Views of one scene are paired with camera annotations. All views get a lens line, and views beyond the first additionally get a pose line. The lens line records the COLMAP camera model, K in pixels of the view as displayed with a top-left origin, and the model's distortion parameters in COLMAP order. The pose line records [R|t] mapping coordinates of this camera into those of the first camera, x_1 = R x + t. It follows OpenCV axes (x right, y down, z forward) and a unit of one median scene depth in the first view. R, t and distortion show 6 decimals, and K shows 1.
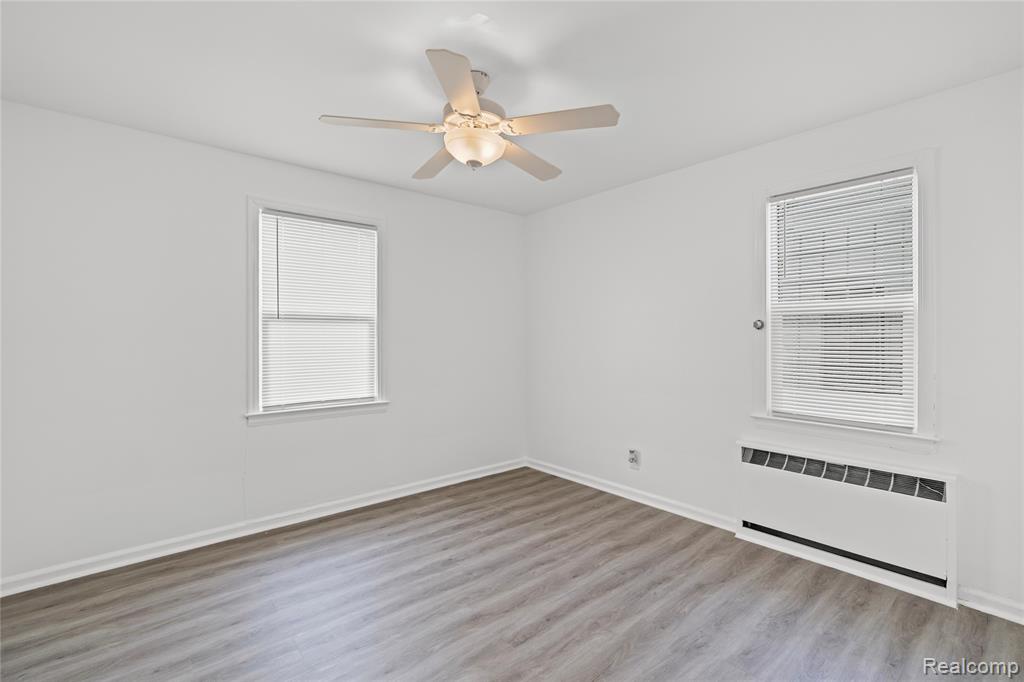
lens RADIAL K [[460.2, 0, 522.1], [0, 460.2, 339.0], [0, 0, 1]] dist [0.003219, 0.000586]
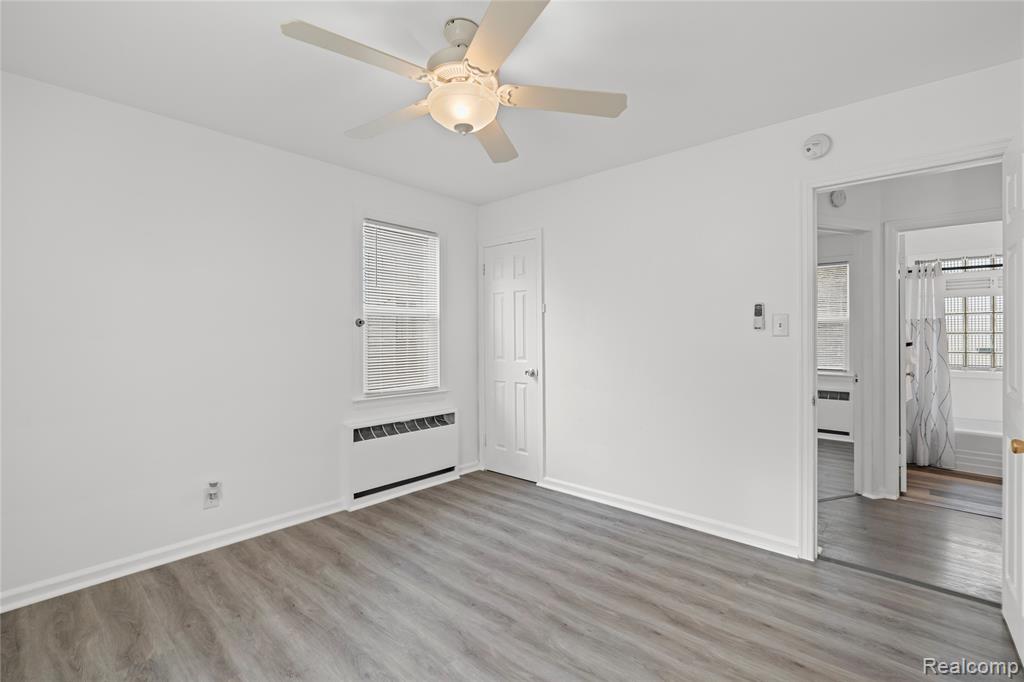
lens RADIAL K [[460.2, 0, 522.1], [0, 460.2, 339.0], [0, 0, 1]] dist [0.003219, 0.000586]
pose [[-0.124886, -0.004715, 0.992160, -0.722516], [0.007883, 0.999952, 0.005744, 0.008400], [-0.992140, 0.008538, -0.124843, 0.752606]]
